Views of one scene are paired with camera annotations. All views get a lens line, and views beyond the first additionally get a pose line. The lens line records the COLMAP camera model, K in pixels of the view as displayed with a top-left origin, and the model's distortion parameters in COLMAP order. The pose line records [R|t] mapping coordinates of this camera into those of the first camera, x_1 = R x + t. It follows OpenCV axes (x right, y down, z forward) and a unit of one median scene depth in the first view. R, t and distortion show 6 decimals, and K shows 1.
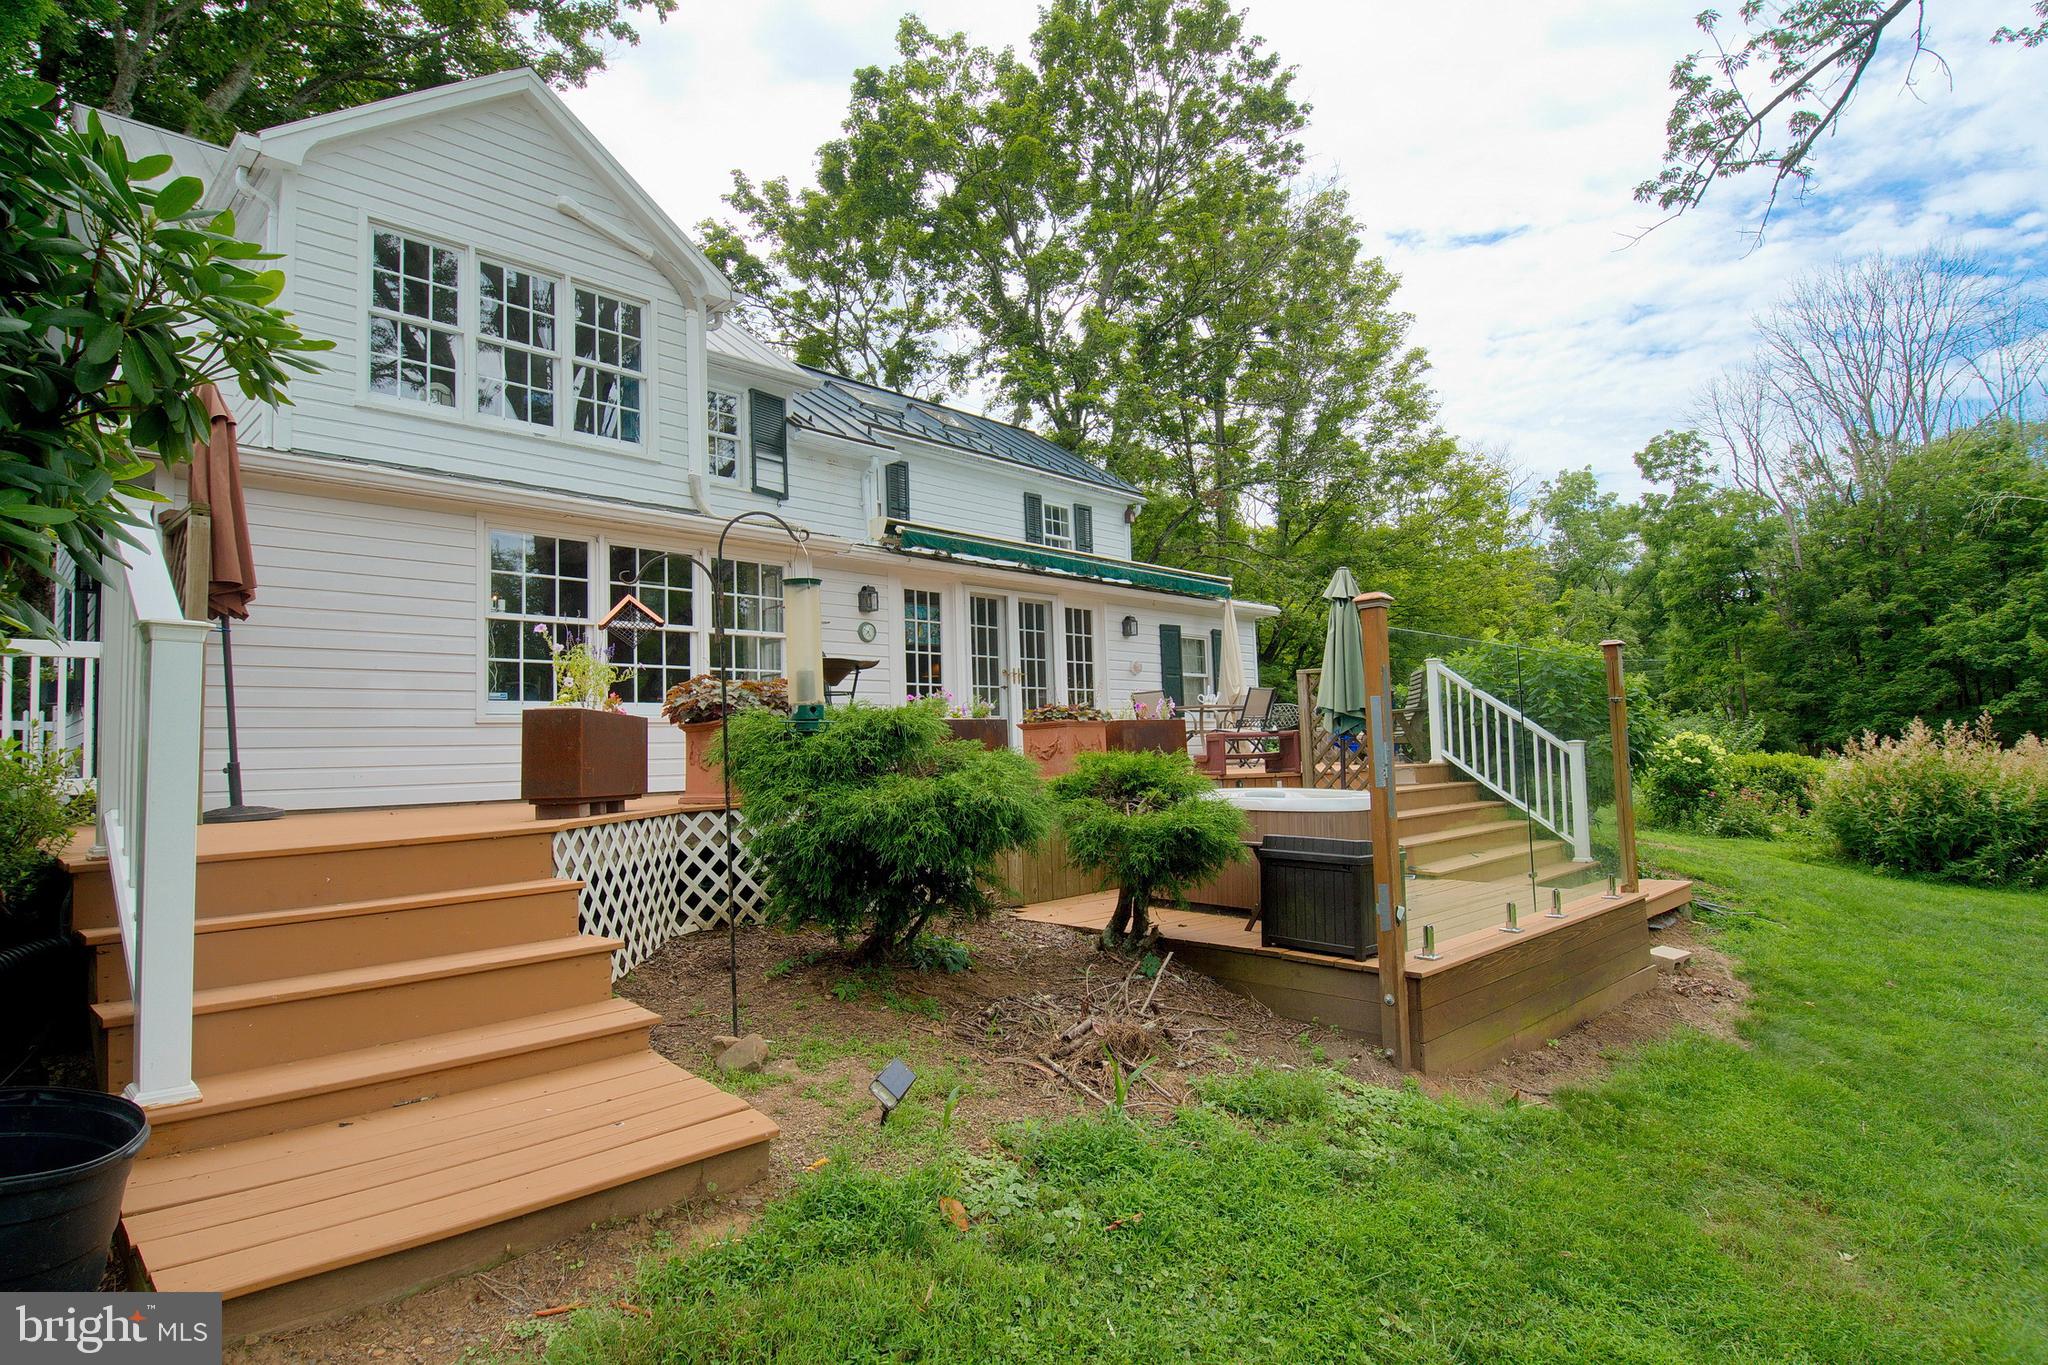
lens RADIAL K [[1076.9, 0, 1014.1], [0, 1076.9, 682.8], [0, 0, 1]] dist [0.043035, -0.046008]
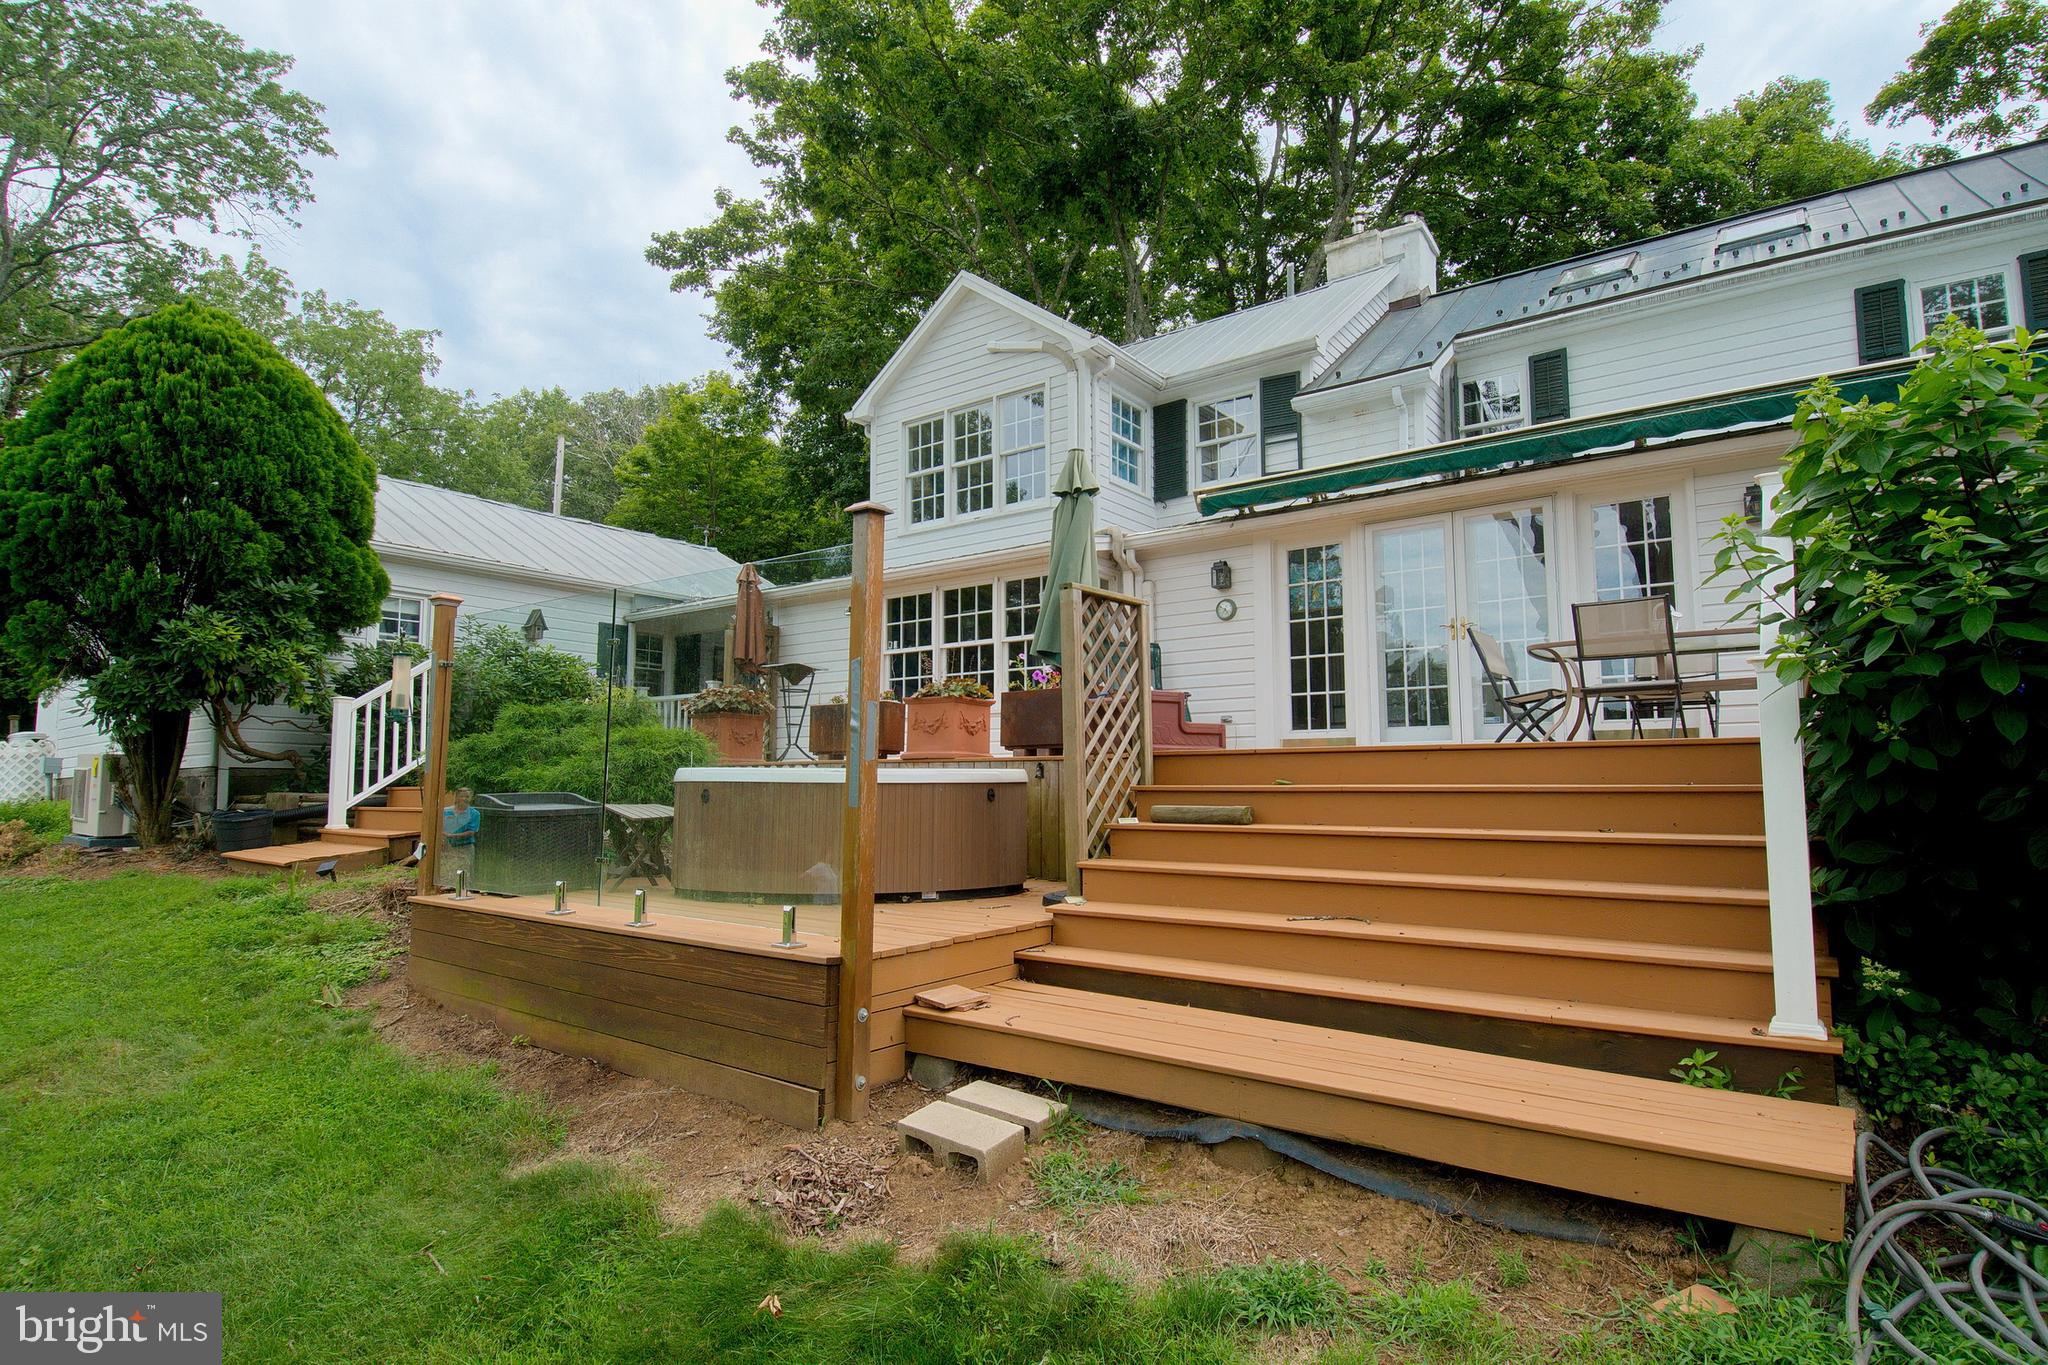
lens RADIAL K [[1076.9, 0, 1014.1], [0, 1076.9, 682.8], [0, 0, 1]] dist [0.043035, -0.046008]
pose [[0.141008, -0.067349, -0.987715, 0.895513], [0.067828, 0.995996, -0.058230, 0.070864], [0.987682, -0.058784, 0.145011, 0.764440]]
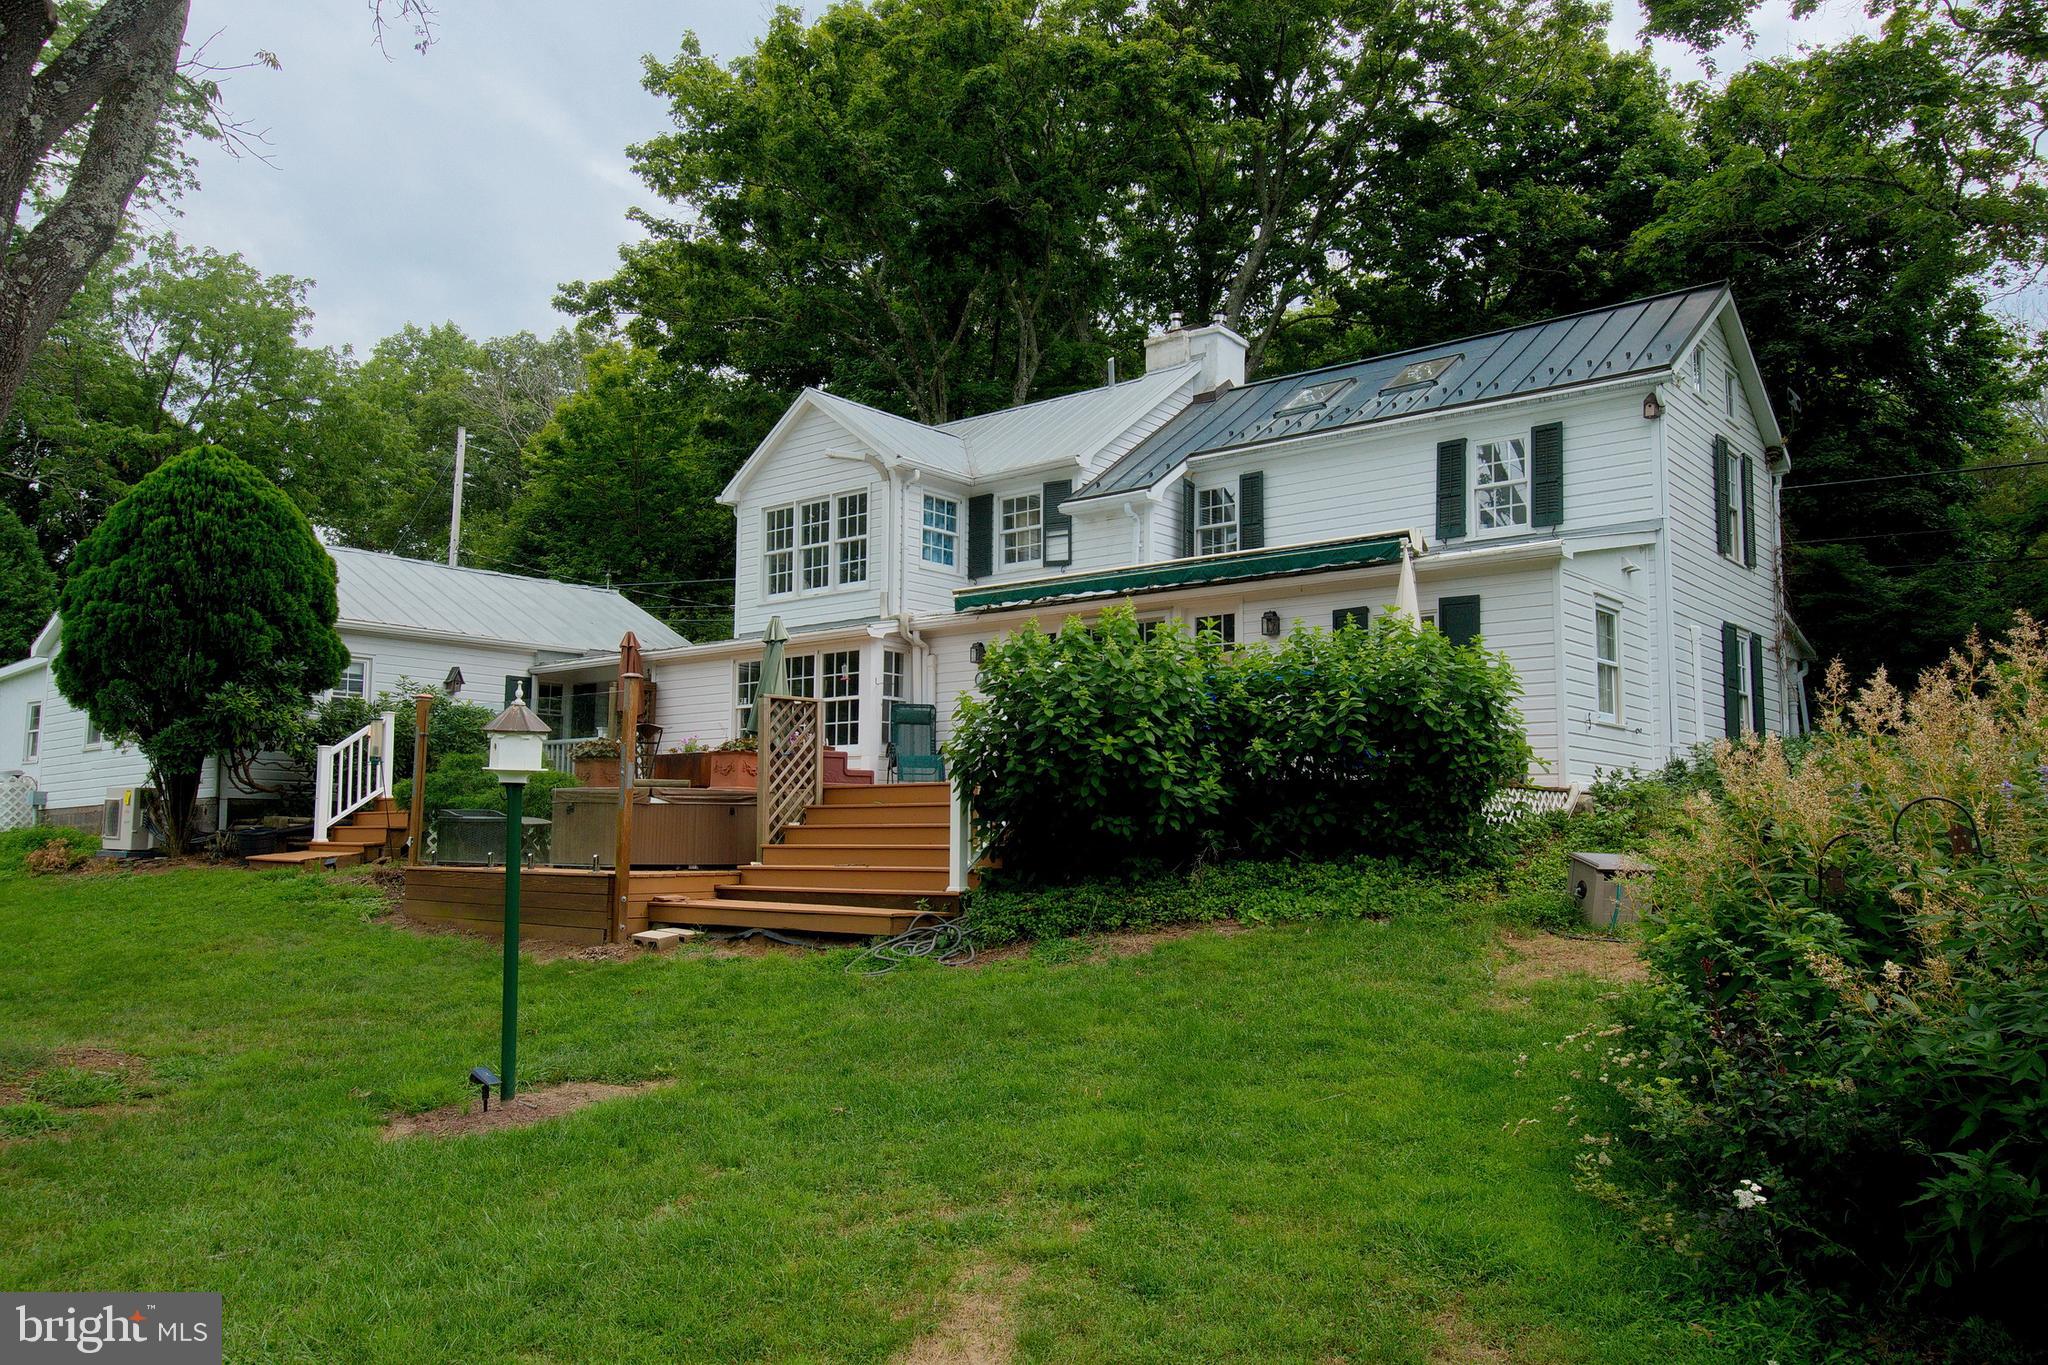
lens RADIAL K [[1563.5, 0, 1024.0], [0, 1563.5, 682.5], [0, 0, 1]] dist [0.026138, -0.001759]
pose [[0.098596, -0.074802, -0.992312, 1.912290], [0.063382, 0.995618, -0.068753, 0.097326], [0.993107, -0.056116, 0.102905, 0.983094]]
